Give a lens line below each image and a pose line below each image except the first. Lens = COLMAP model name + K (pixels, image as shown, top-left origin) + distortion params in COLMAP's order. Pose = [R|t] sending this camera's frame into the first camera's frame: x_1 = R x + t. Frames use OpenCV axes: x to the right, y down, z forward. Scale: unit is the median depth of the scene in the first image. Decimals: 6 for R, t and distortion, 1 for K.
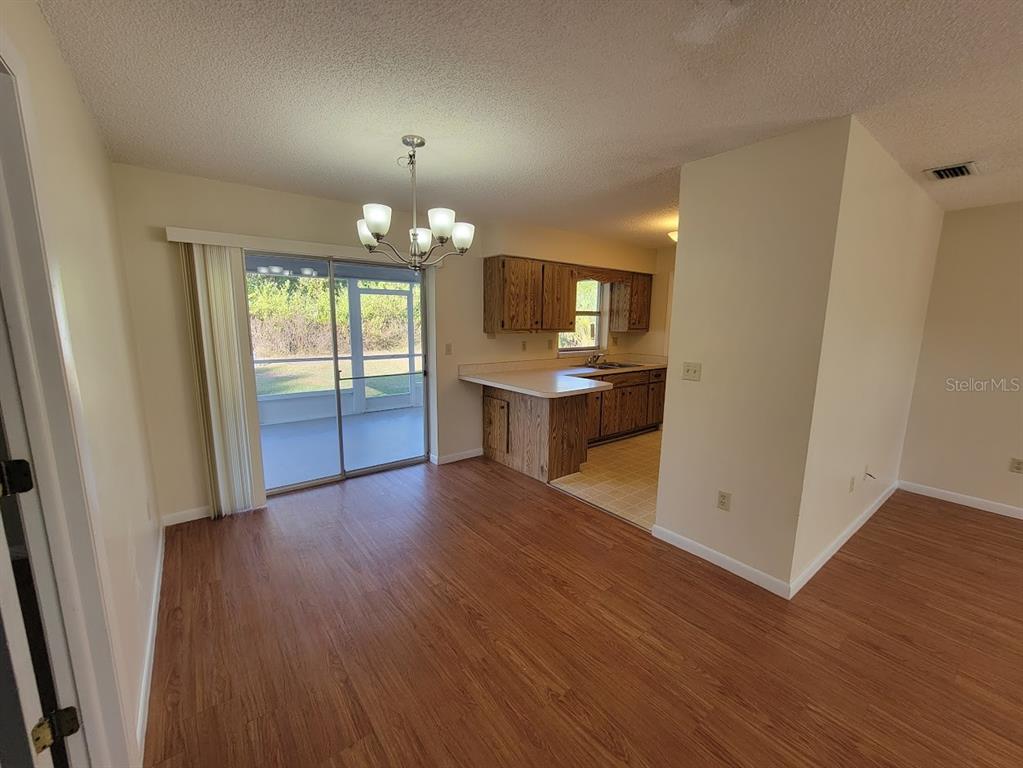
lens RADIAL K [[419.9, 0, 511.2], [0, 419.9, 388.0], [0, 0, 1]] dist [-0.001906, 0.001546]
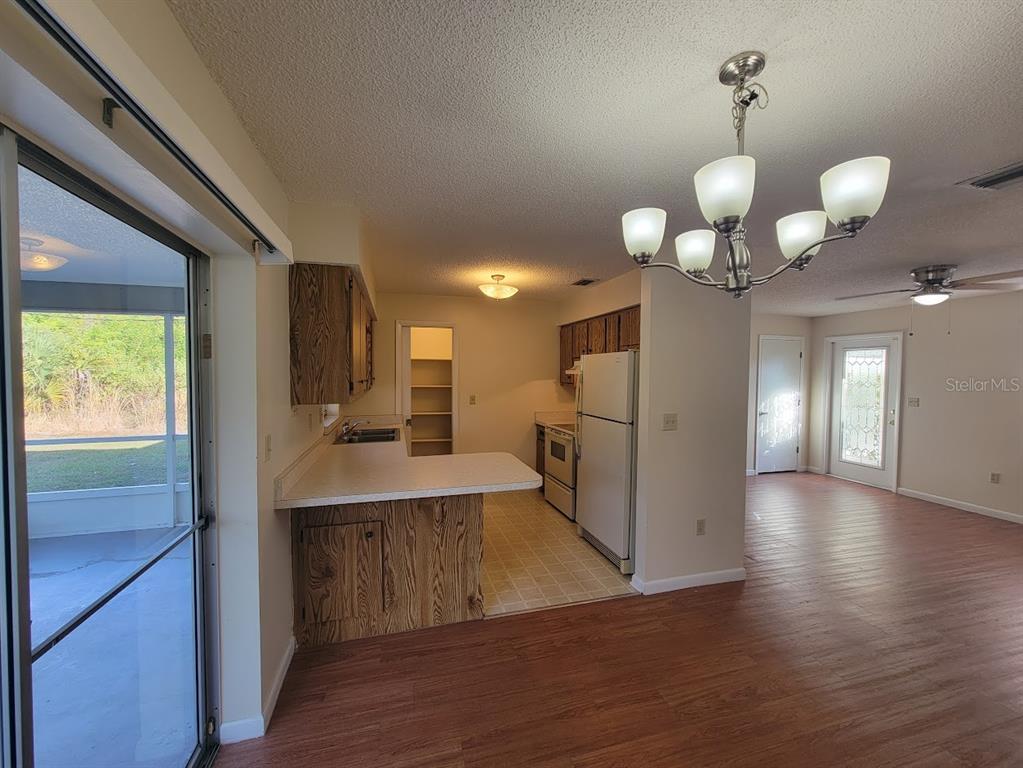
lens RADIAL K [[419.9, 0, 513.4], [0, 419.9, 386.4], [0, 0, 1]] dist [-0.001906, 0.001546]
pose [[0.373908, -0.041841, 0.926521, -0.439087], [0.151183, 0.988370, -0.016378, -0.105391], [-0.915061, 0.146198, 0.375886, 0.561841]]
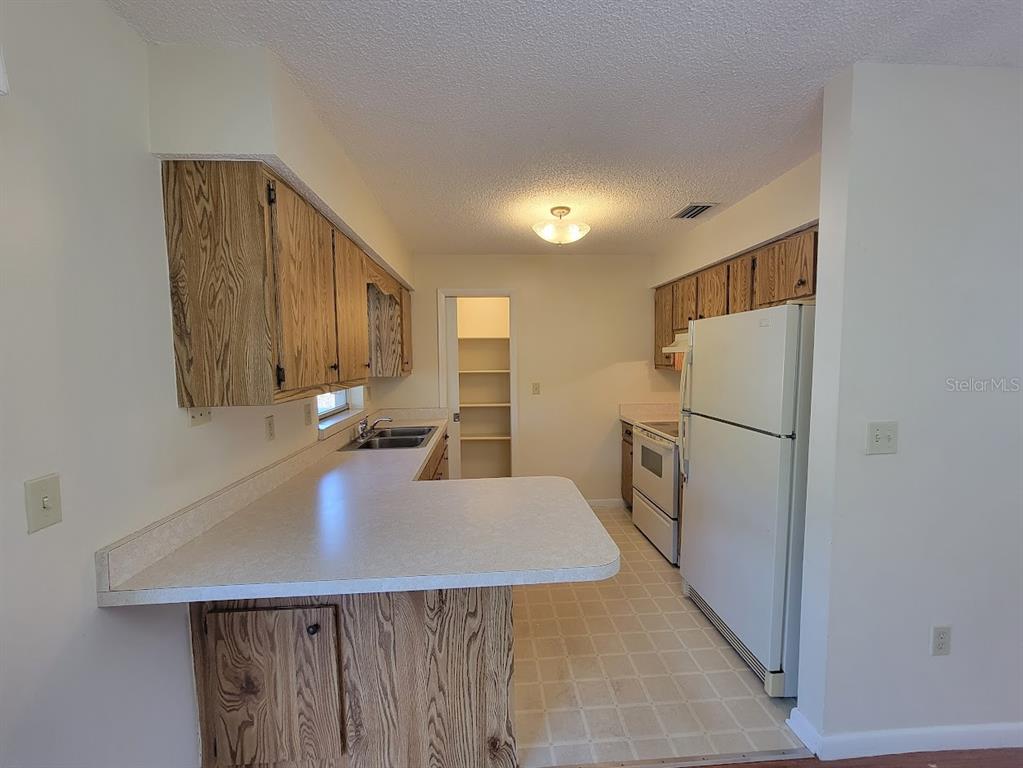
lens RADIAL K [[419.9, 0, 512.3], [0, 419.9, 386.7], [0, 0, 1]] dist [-0.001906, 0.001546]
pose [[0.561094, -0.079383, 0.823937, -0.180098], [0.155198, 0.987827, -0.010515, -0.107035], [-0.813073, 0.133774, 0.566584, 0.637190]]
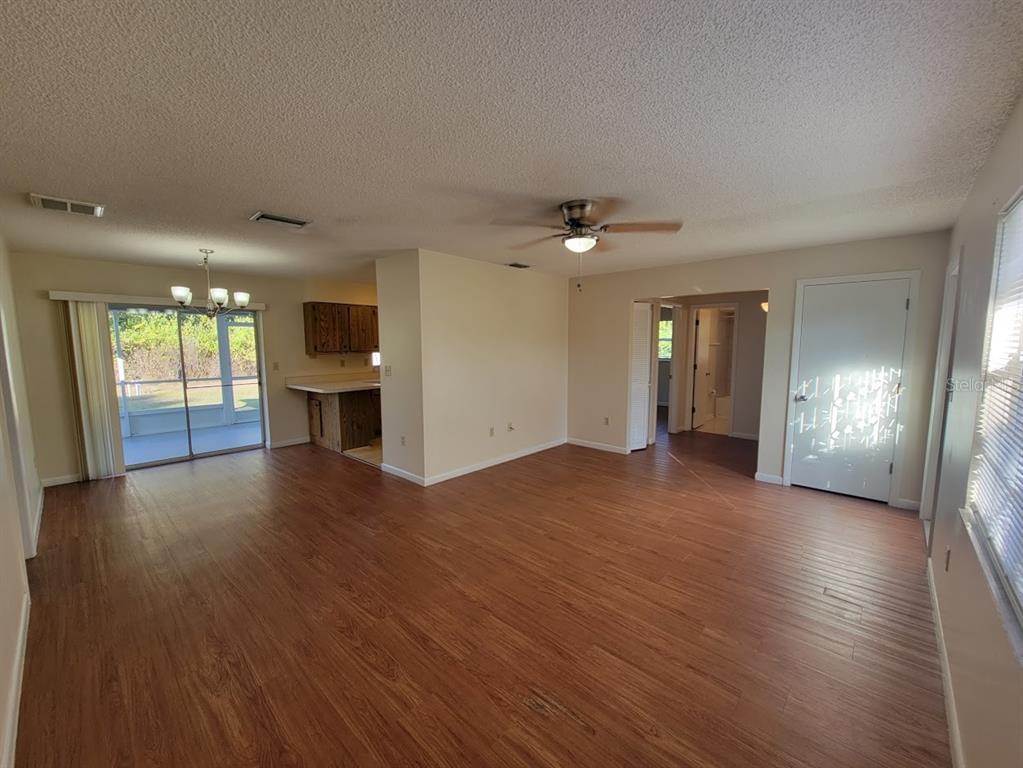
lens RADIAL K [[419.9, 0, 514.9], [0, 419.9, 388.0], [0, 0, 1]] dist [-0.001906, 0.001546]
pose [[0.985833, -0.034165, 0.164213, 0.397932], [0.043762, 0.997517, -0.055183, 0.092395], [-0.161920, 0.061587, 0.984880, -0.513412]]
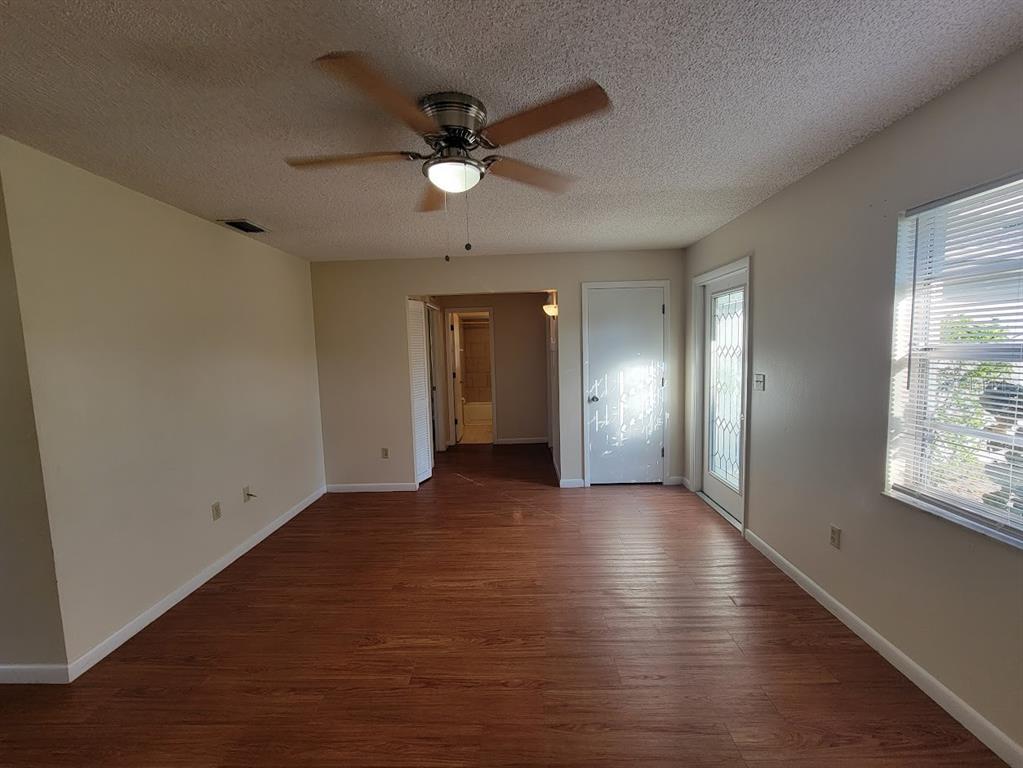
lens RADIAL K [[419.9, 0, 509.3], [0, 419.9, 386.3], [0, 0, 1]] dist [-0.001906, 0.001546]
pose [[0.635257, -0.102840, 0.765423, 0.330218], [0.168337, 0.985703, -0.007274, 0.036600], [-0.753732, 0.133470, 0.643486, -0.152751]]
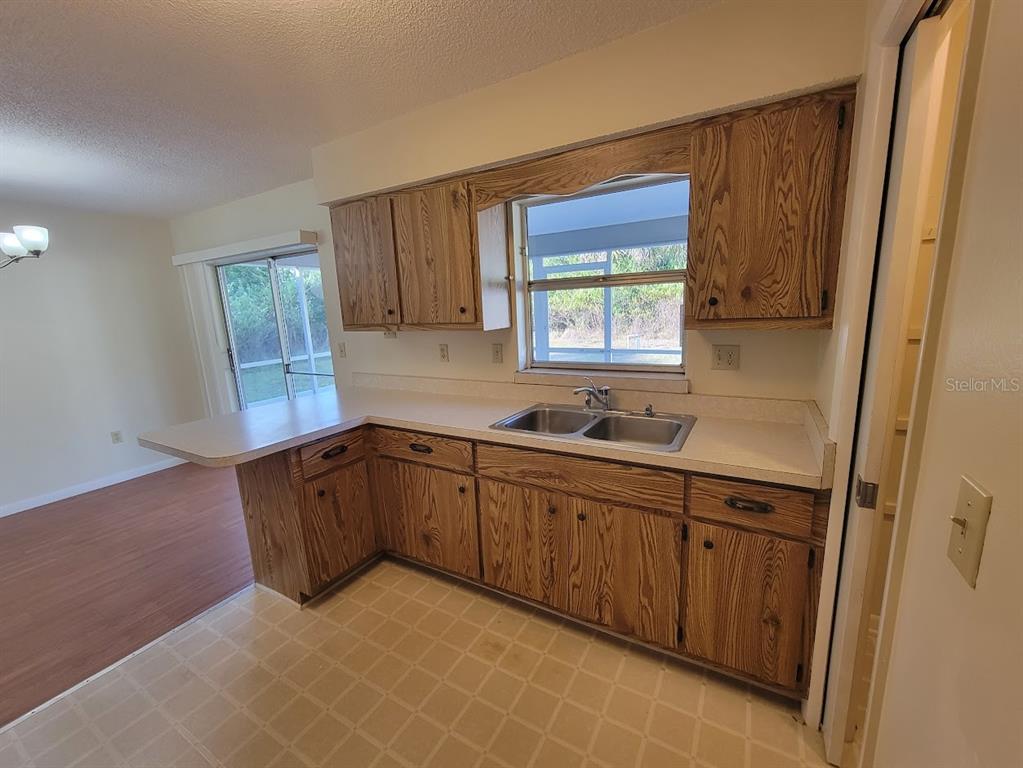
lens RADIAL K [[419.9, 0, 507.9], [0, 419.9, 384.1], [0, 0, 1]] dist [-0.001906, 0.001546]
pose [[0.371980, 0.145627, -0.916746, 0.638219], [-0.105492, 0.987851, 0.114118, -0.142643], [0.922227, 0.054260, 0.382823, 0.944544]]
